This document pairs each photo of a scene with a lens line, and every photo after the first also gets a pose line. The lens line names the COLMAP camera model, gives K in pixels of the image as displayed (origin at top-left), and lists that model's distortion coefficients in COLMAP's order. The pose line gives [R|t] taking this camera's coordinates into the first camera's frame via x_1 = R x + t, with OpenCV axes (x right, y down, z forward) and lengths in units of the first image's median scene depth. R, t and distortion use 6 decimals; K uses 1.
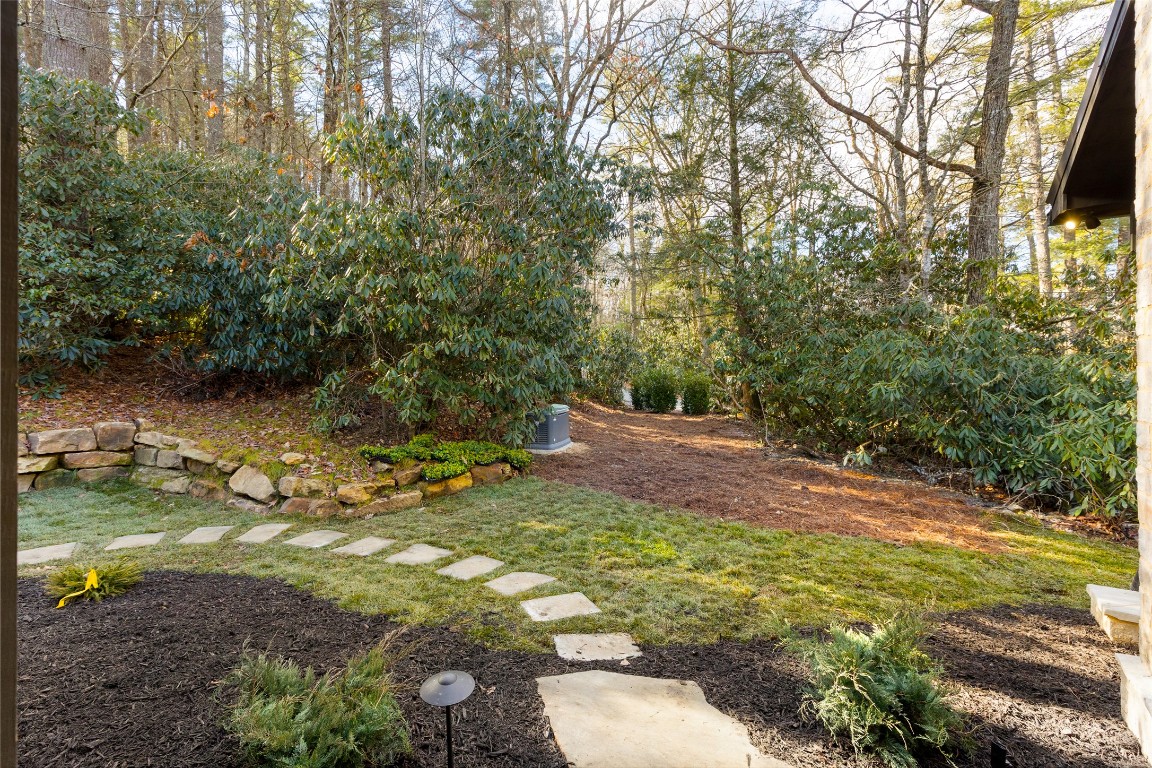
lens RADIAL K [[516.6, 0, 572.5], [0, 516.6, 378.4], [0, 0, 1]] dist [-0.001015, -0.000193]
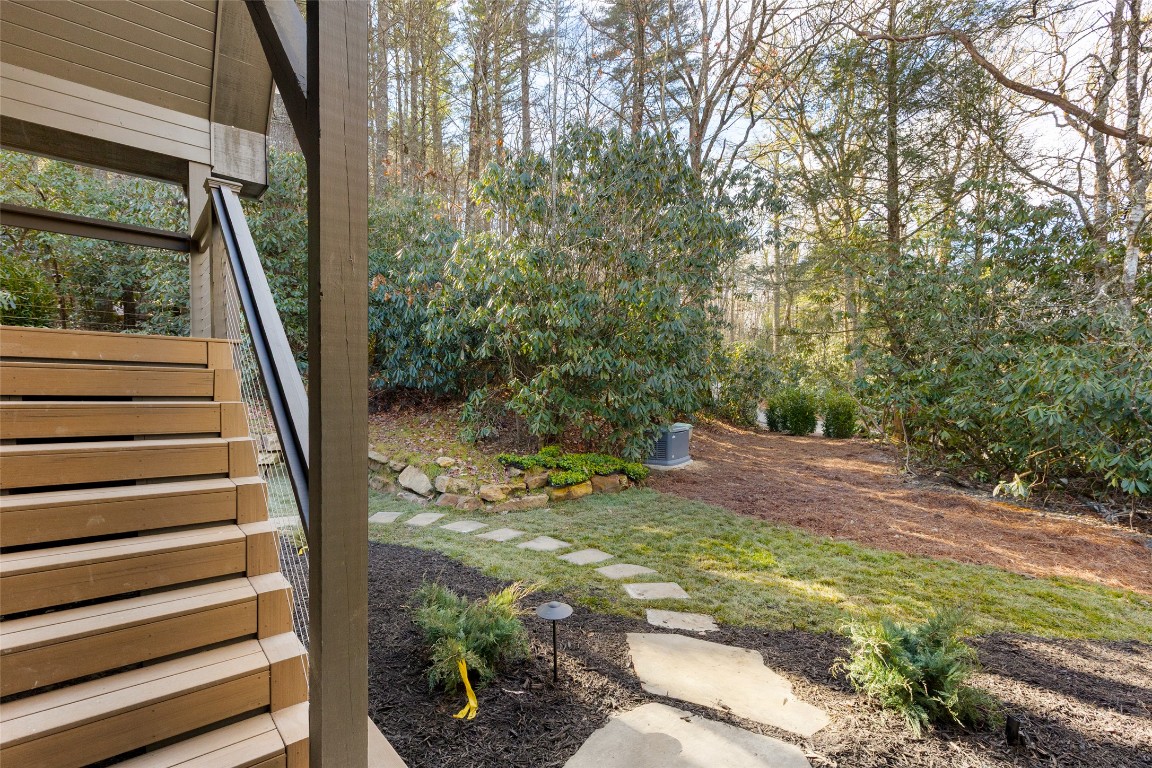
lens RADIAL K [[547.5, 0, 577.3], [0, 547.5, 388.5], [0, 0, 1]] dist [-0.004737, -0.001149]
pose [[0.969871, 0.006292, -0.243537, 0.047487], [-0.010159, 0.999841, -0.014624, 0.000521], [0.243407, 0.016657, 0.969781, -0.119802]]
